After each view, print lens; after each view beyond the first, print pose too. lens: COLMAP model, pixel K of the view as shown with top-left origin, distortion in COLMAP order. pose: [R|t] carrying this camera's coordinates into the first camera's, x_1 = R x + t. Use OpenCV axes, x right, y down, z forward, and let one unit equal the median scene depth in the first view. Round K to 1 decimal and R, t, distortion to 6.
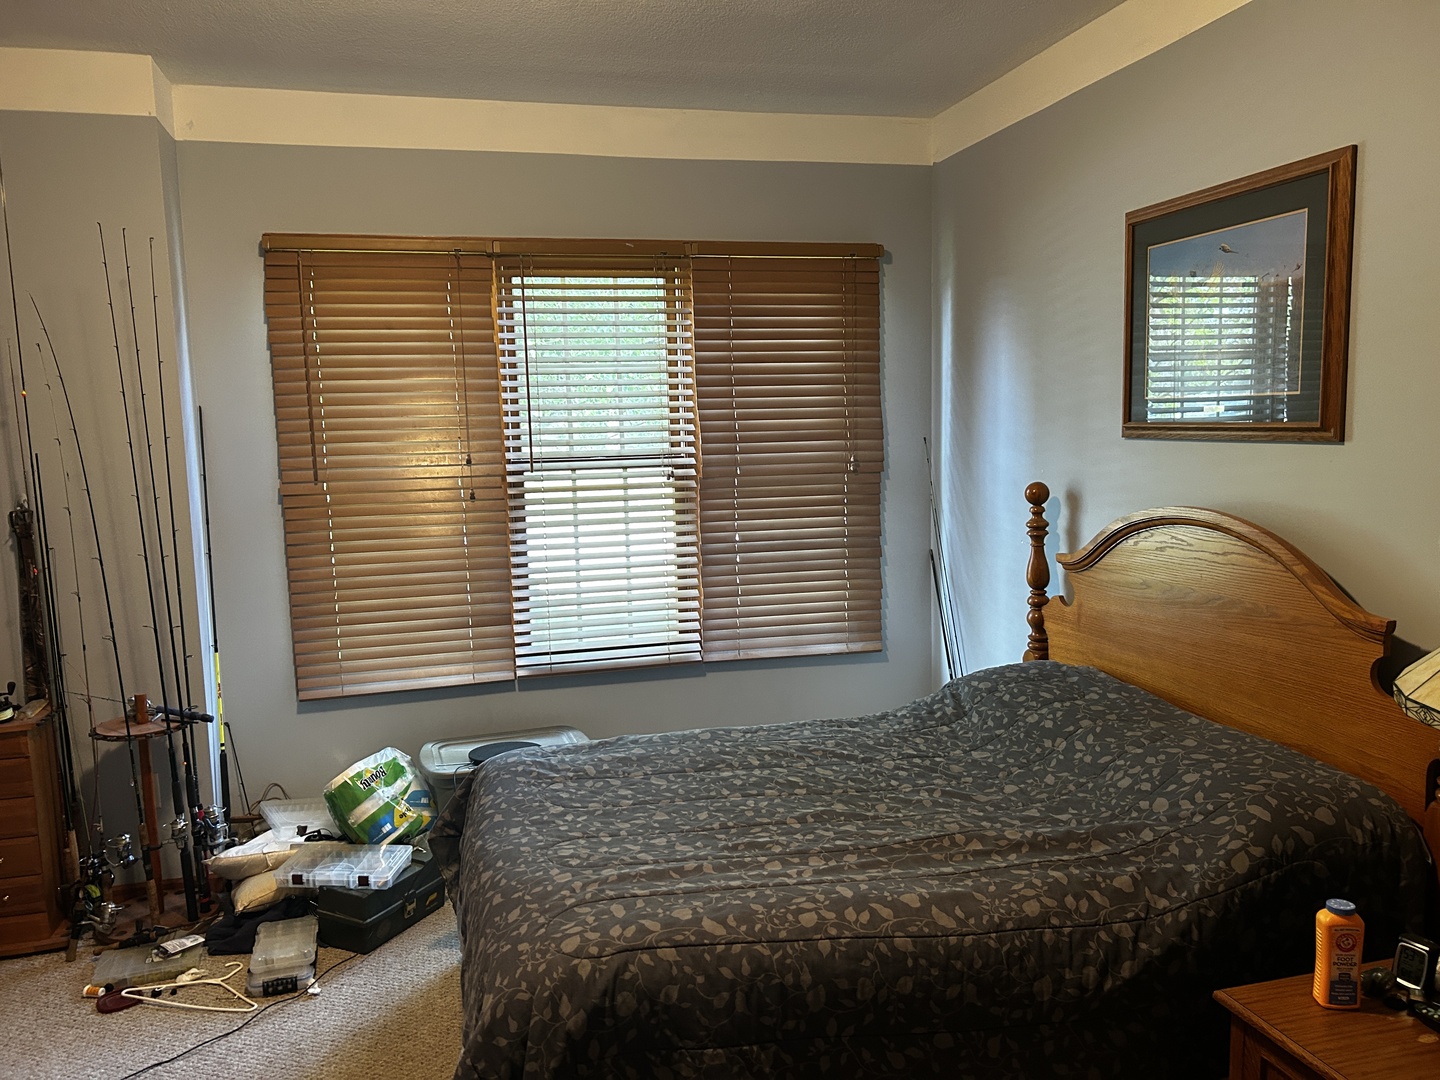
lens RADIAL K [[1087.2, 0, 718.5], [0, 1087.2, 542.0], [0, 0, 1]] dist [0.072618, -0.069322]
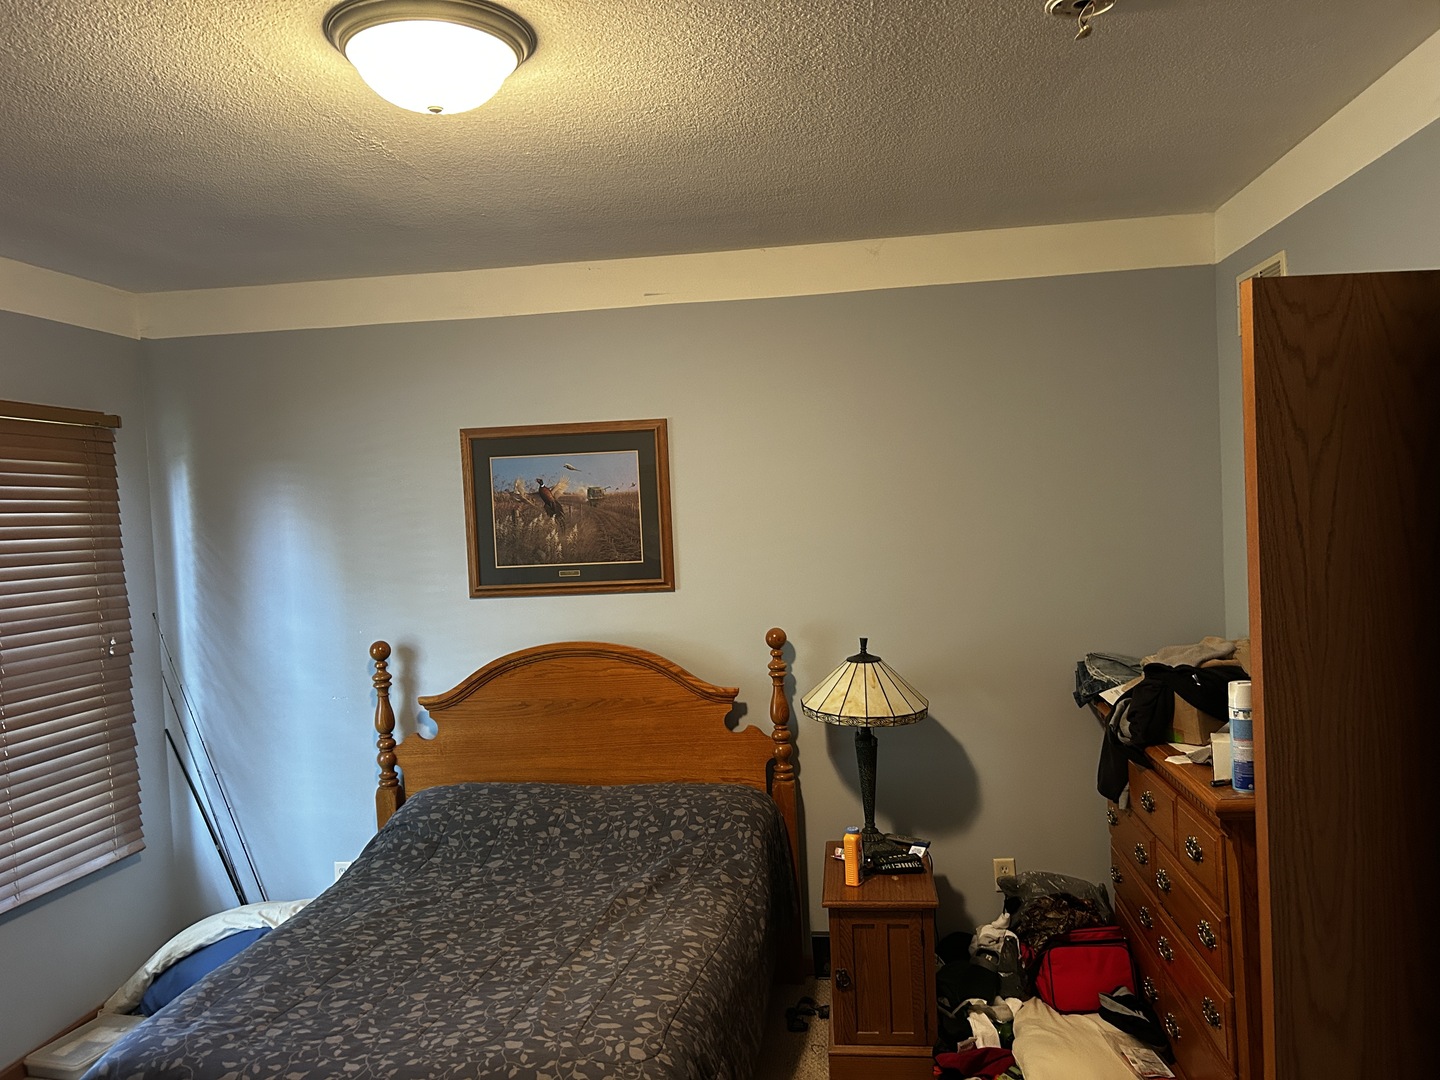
lens RADIAL K [[1087.2, 0, 718.5], [0, 1087.2, 542.0], [0, 0, 1]] dist [0.072618, -0.069322]
pose [[0.374484, -0.019915, 0.927019, -0.811496], [0.141473, 0.989291, -0.035898, -0.082305], [-0.916377, 0.144591, 0.373291, 0.276412]]
